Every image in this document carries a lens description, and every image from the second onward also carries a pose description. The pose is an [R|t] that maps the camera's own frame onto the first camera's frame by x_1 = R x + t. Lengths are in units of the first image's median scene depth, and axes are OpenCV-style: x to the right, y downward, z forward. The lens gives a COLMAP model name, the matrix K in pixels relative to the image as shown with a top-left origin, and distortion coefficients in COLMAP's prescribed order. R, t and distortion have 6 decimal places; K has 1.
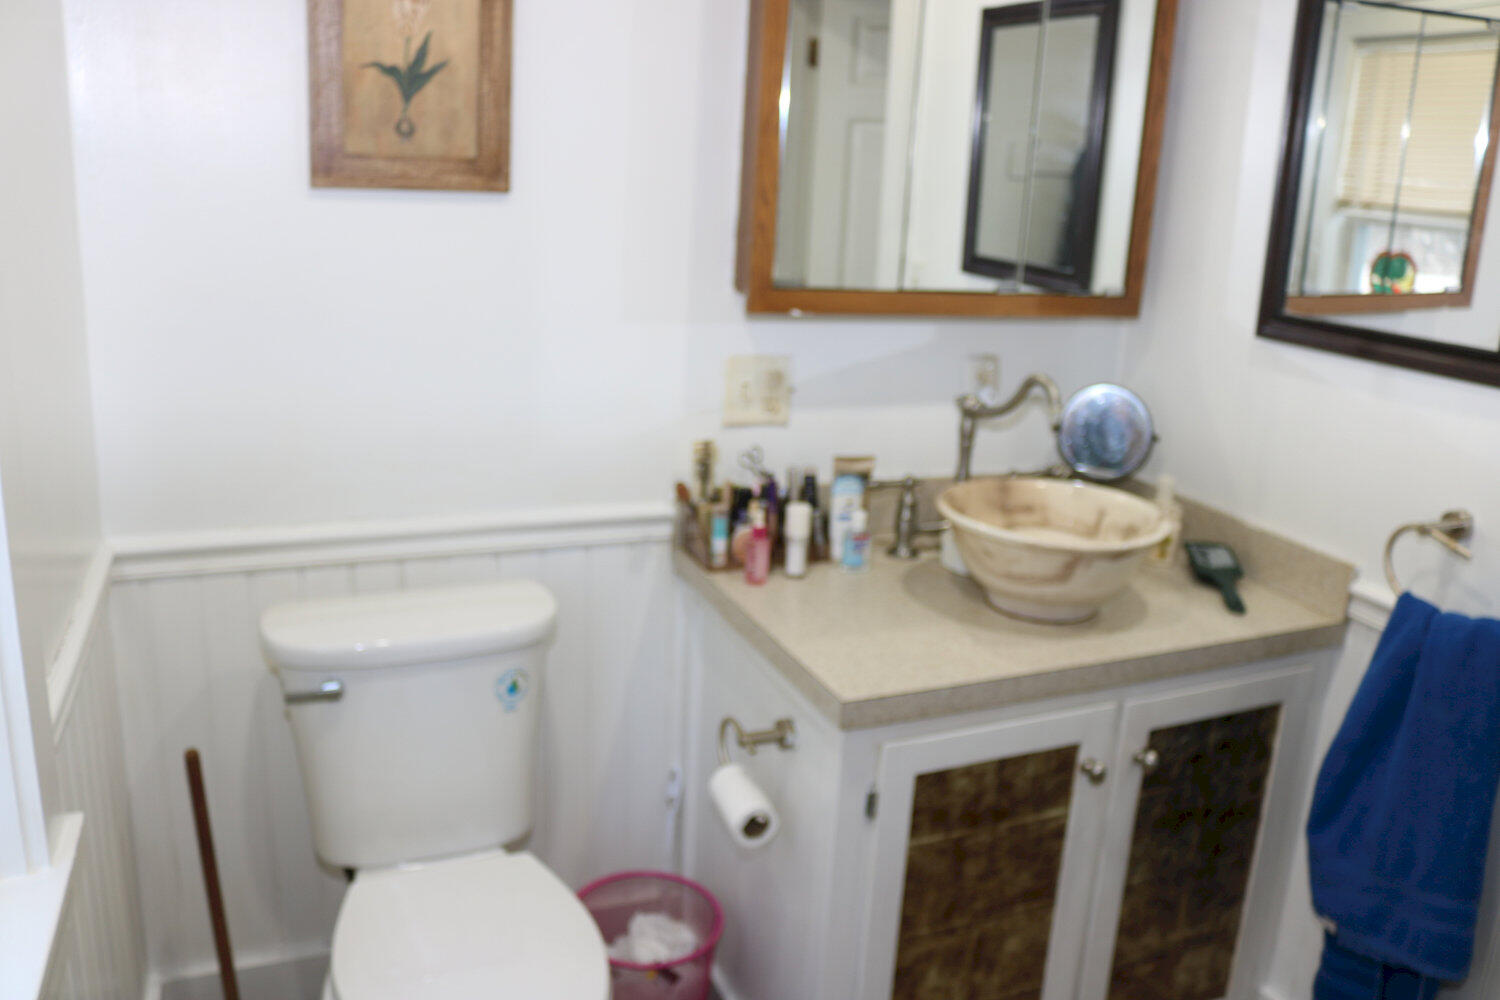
lens RADIAL K [[1248.2, 0, 748.2], [0, 1248.2, 499.8], [0, 0, 1]] dist [-0.153186, 0.123171]
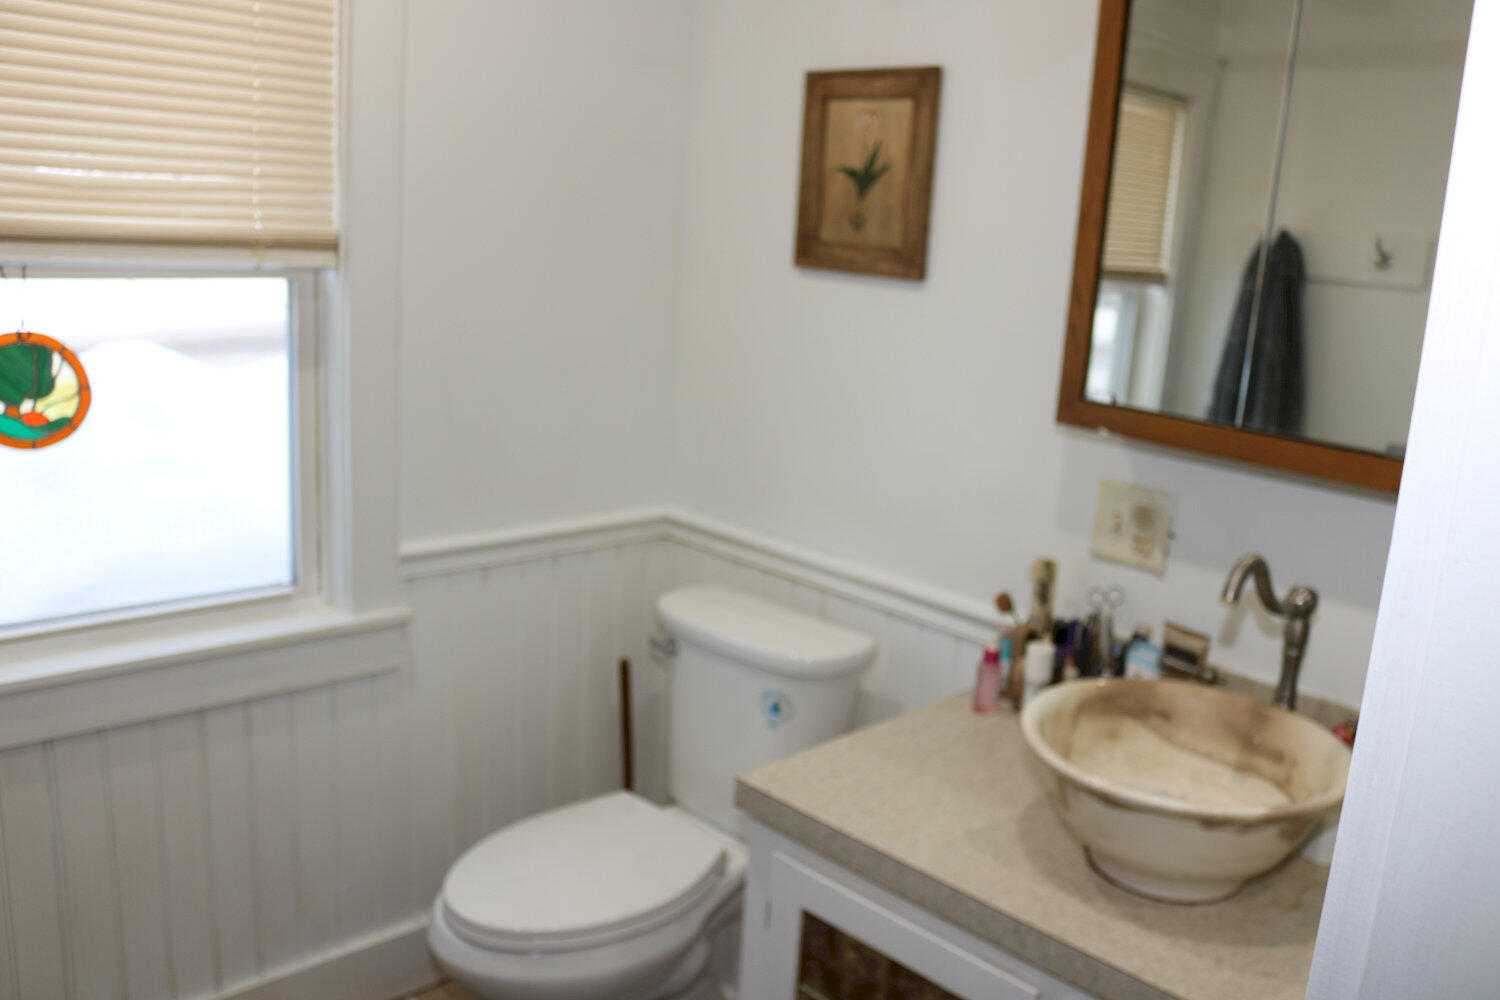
lens RADIAL K [[1248.2, 0, 755.0], [0, 1248.2, 505.5], [0, 0, 1]] dist [-0.153186, 0.123171]
pose [[0.357609, 0.181388, -0.916087, 0.804974], [-0.296132, 0.952356, 0.072969, -0.099432], [0.885676, 0.245188, 0.394285, 0.498758]]
